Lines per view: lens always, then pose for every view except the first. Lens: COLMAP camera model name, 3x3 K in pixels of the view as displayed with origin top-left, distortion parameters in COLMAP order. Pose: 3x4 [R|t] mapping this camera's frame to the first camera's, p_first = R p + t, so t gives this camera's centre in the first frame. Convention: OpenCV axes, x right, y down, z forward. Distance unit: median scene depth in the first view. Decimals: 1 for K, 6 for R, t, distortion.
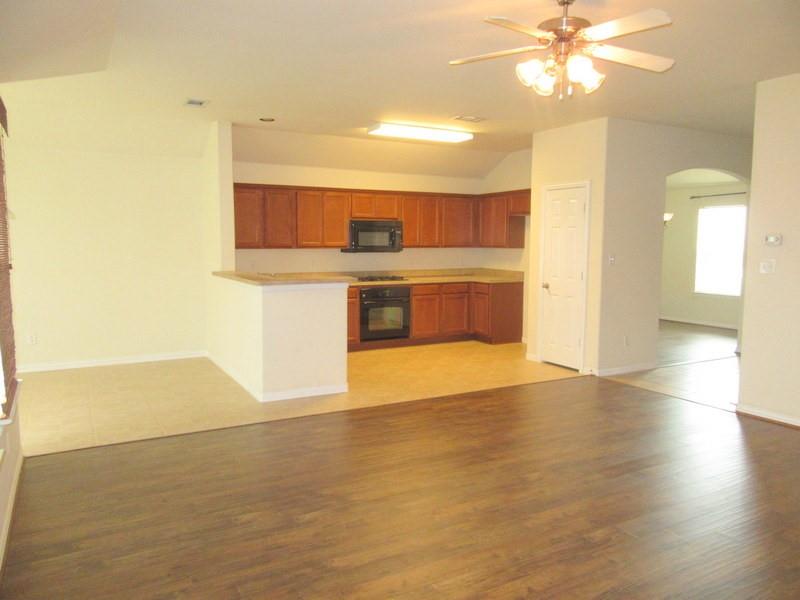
lens RADIAL K [[598.3, 0, 402.2], [0, 598.3, 298.7], [0, 0, 1]] dist [-0.008886, 0.004753]
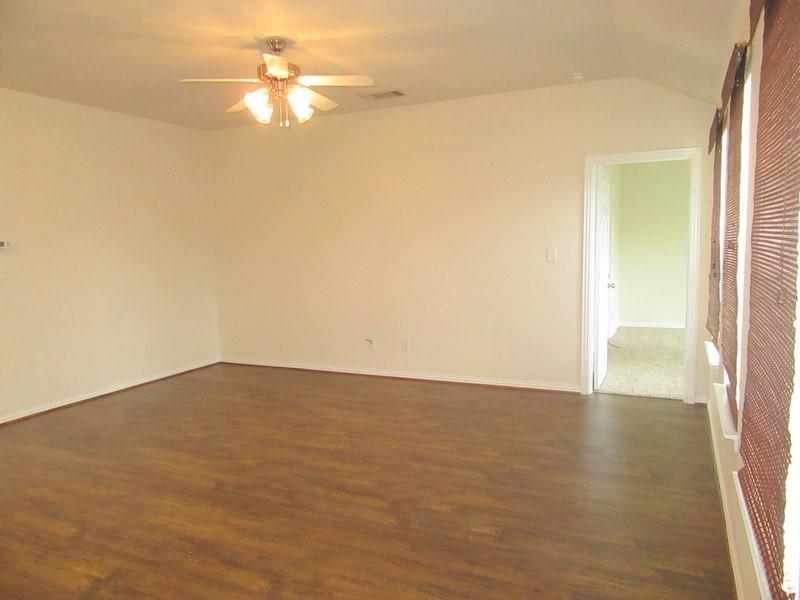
lens RADIAL K [[598.3, 0, 399.8], [0, 598.3, 304.1], [0, 0, 1]] dist [-0.008886, 0.004753]
pose [[-0.582908, -0.081168, 0.808474, -0.911433], [0.097594, 0.980801, 0.168834, -0.157843], [-0.806656, 0.177317, -0.563796, 1.570009]]
